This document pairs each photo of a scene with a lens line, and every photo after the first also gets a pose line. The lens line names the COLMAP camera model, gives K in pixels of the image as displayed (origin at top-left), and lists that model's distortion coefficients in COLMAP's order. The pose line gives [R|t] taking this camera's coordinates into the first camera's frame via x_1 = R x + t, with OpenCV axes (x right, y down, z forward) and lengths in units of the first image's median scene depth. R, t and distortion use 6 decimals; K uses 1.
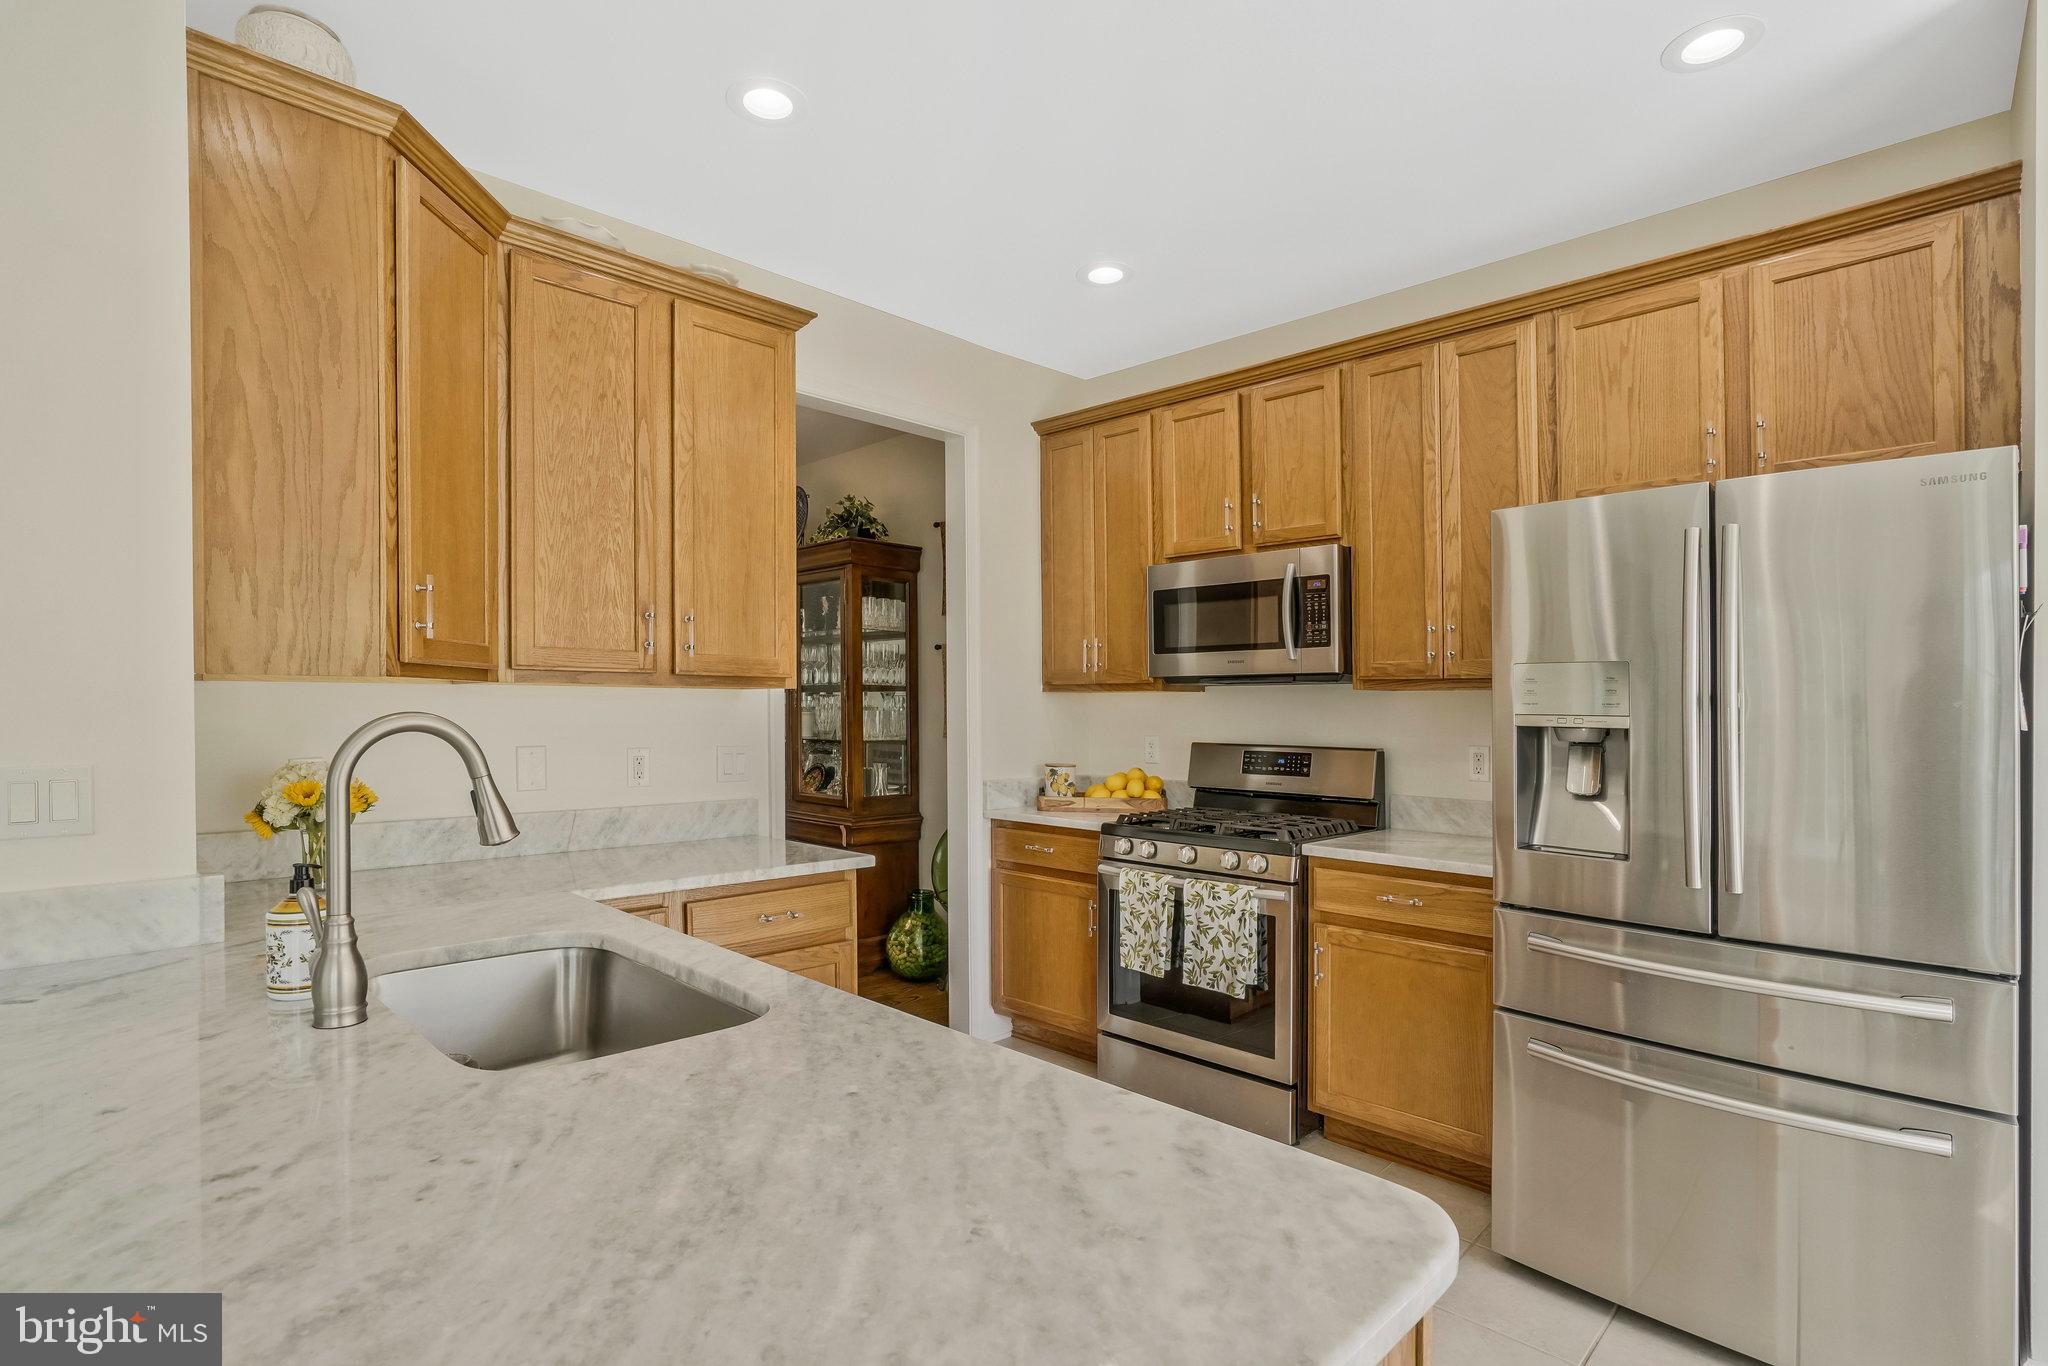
lens RADIAL K [[1005.3, 0, 1090.7], [0, 1005.3, 734.3], [0, 0, 1]] dist [-0.056709, 0.022551]
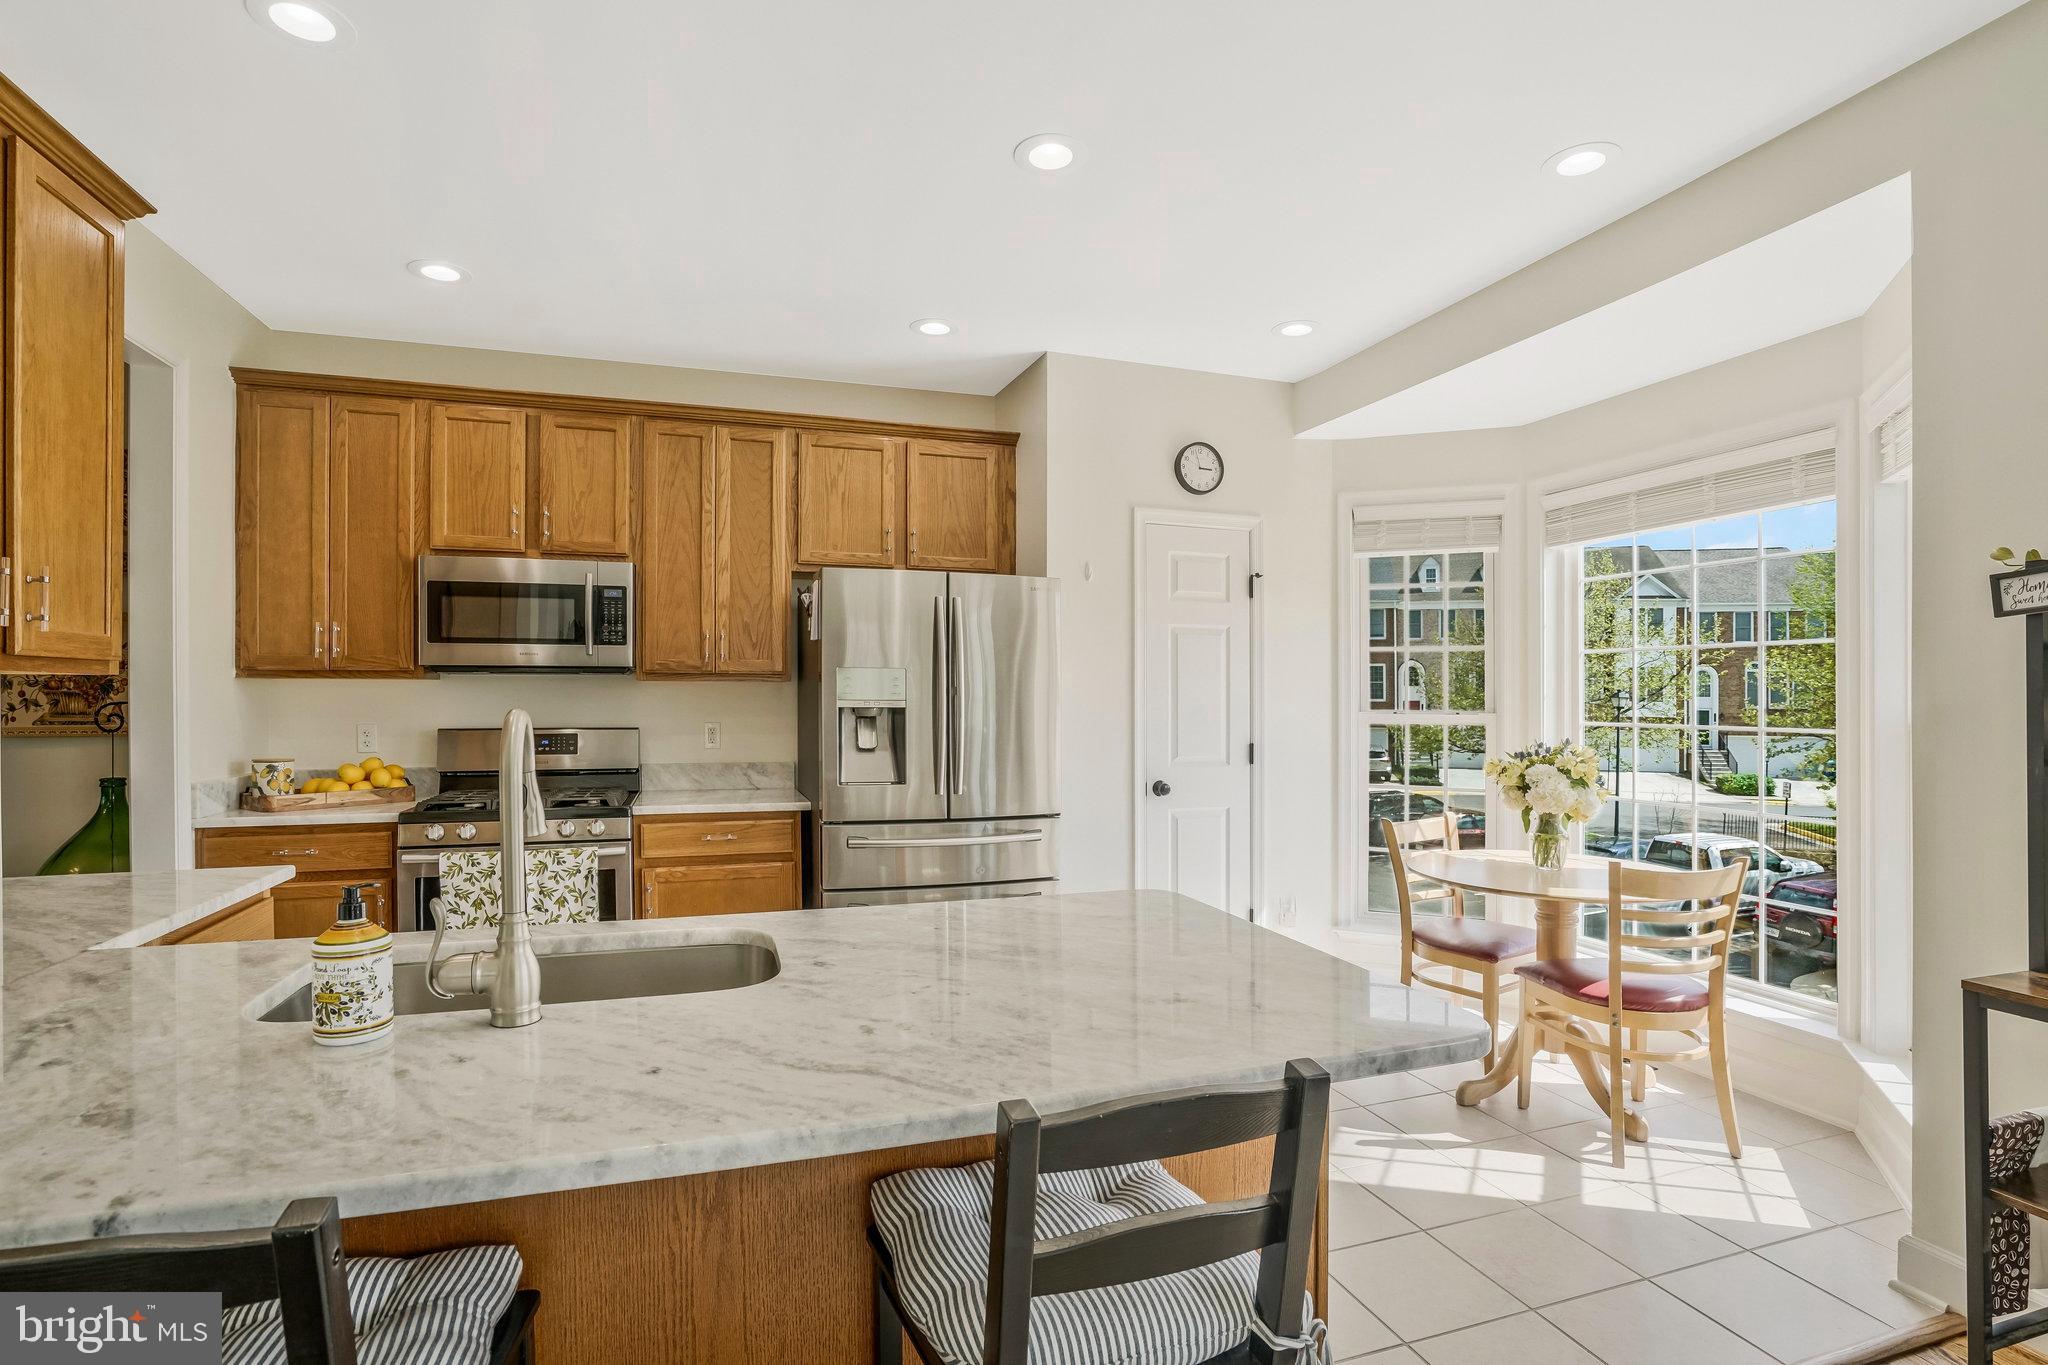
lens RADIAL K [[978.4, 0, 1016.2], [0, 978.4, 718.9], [0, 0, 1]] dist [-0.073702, 0.028336]
pose [[0.453520, -0.027151, 0.890833, -0.618445], [0.020528, 0.999589, 0.020015, -0.012006], [-0.891010, 0.009210, 0.453891, 0.039119]]
